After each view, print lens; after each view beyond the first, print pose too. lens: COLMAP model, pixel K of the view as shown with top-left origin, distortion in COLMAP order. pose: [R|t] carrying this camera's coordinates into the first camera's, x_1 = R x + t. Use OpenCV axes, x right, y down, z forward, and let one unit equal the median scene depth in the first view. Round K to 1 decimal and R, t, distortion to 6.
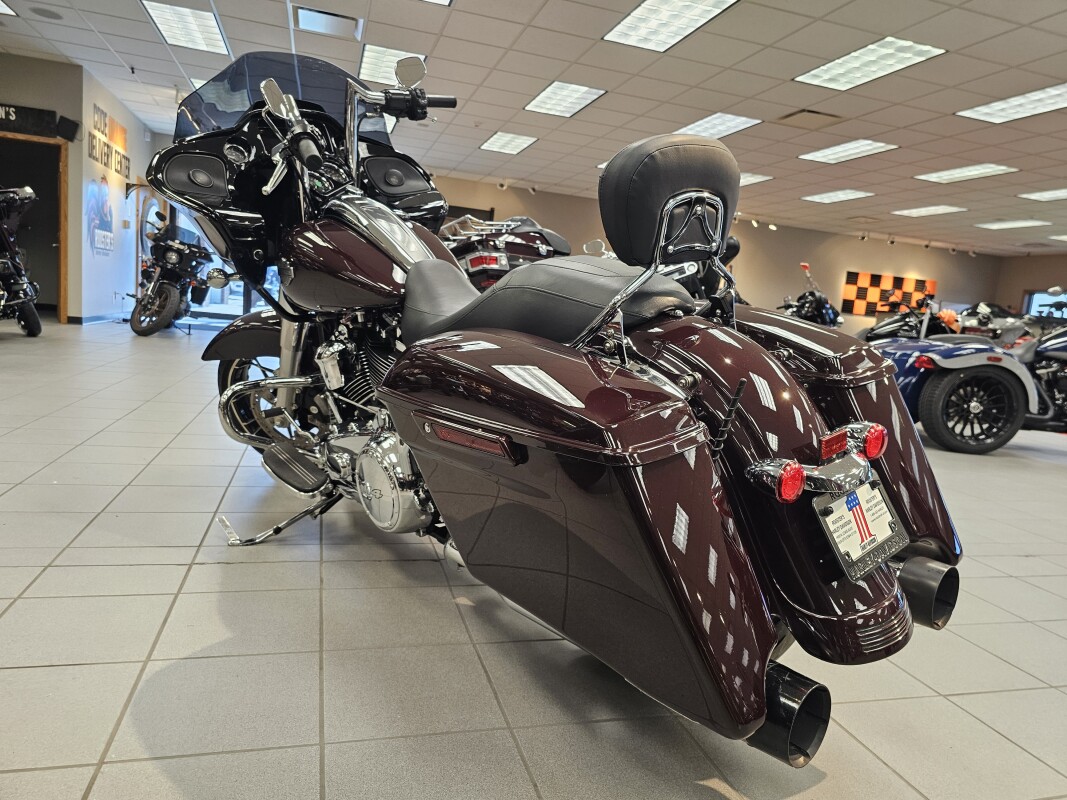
lens RADIAL K [[722.0, 0, 533.5], [0, 722.0, 400.0], [0, 0, 1]] dist [0.056956, -0.057521]
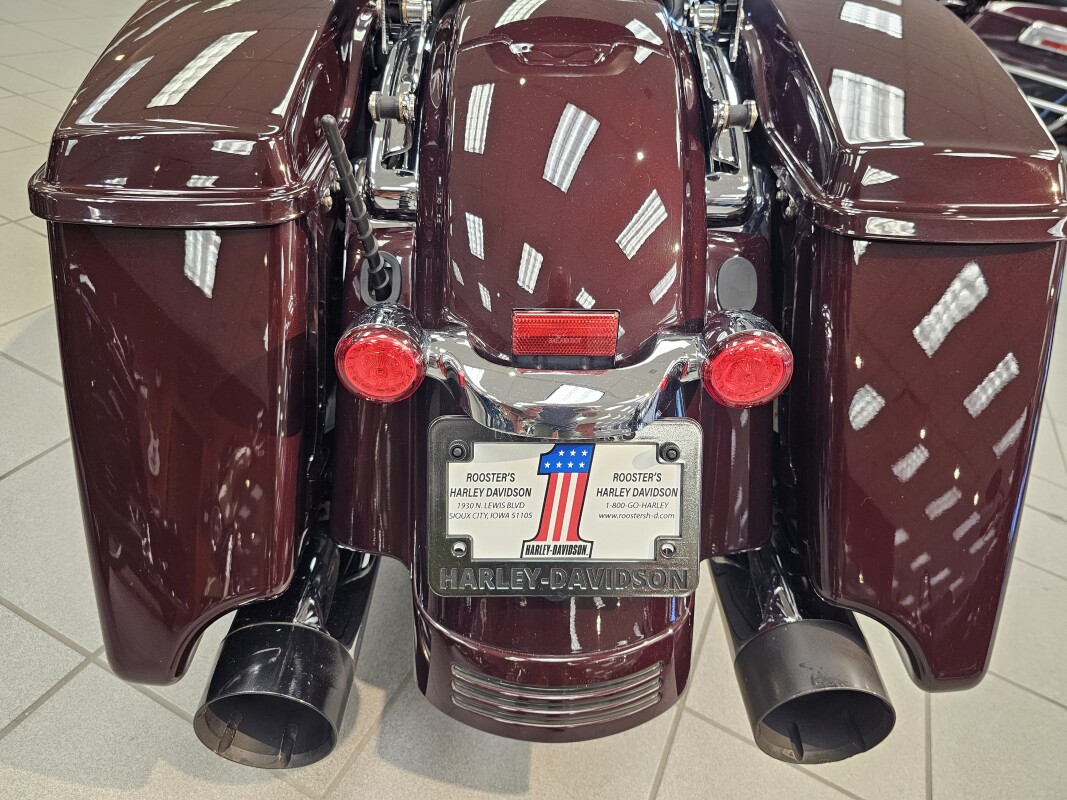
lens RADIAL K [[712.1, 0, 533.5], [0, 712.1, 400.0], [0, 0, 1]] dist [0.045558, -0.043021]
pose [[0.754084, 0.442891, -0.484979, 0.086713], [-0.215216, 0.864282, 0.454642, -0.013495], [0.620515, -0.238463, 0.747058, 0.090631]]
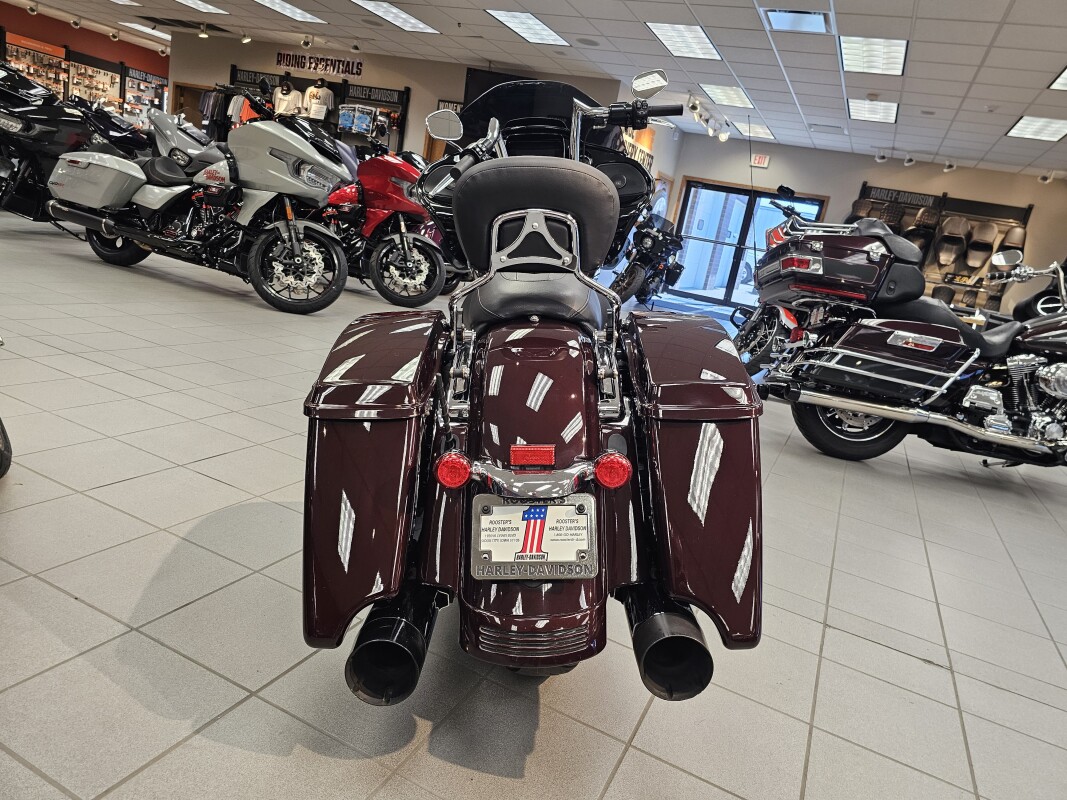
lens RADIAL K [[720.1, 0, 530.0], [0, 720.1, 380.5], [0, 0, 1]] dist [0.055197, -0.048341]
pose [[0.745529, 0.185700, -0.640080, 0.145517], [-0.193483, 0.979342, 0.058769, -0.014376], [0.637770, 0.080030, 0.766057, 0.027489]]
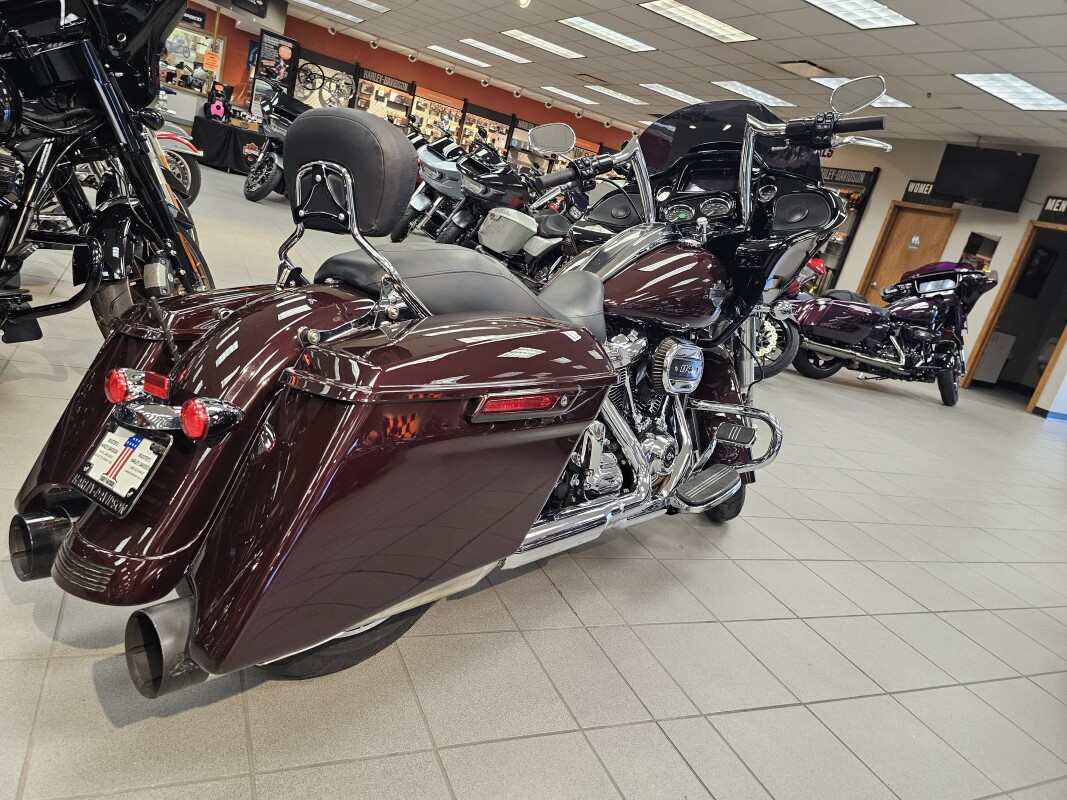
lens RADIAL K [[720.1, 0, 530.0], [0, 720.1, 380.5], [0, 0, 1]] dist [0.055197, -0.048341]
pose [[0.160893, 0.195142, -0.967488, 0.202796], [-0.354175, 0.926385, 0.127952, -0.035378], [0.921235, 0.322073, 0.218163, 0.173471]]
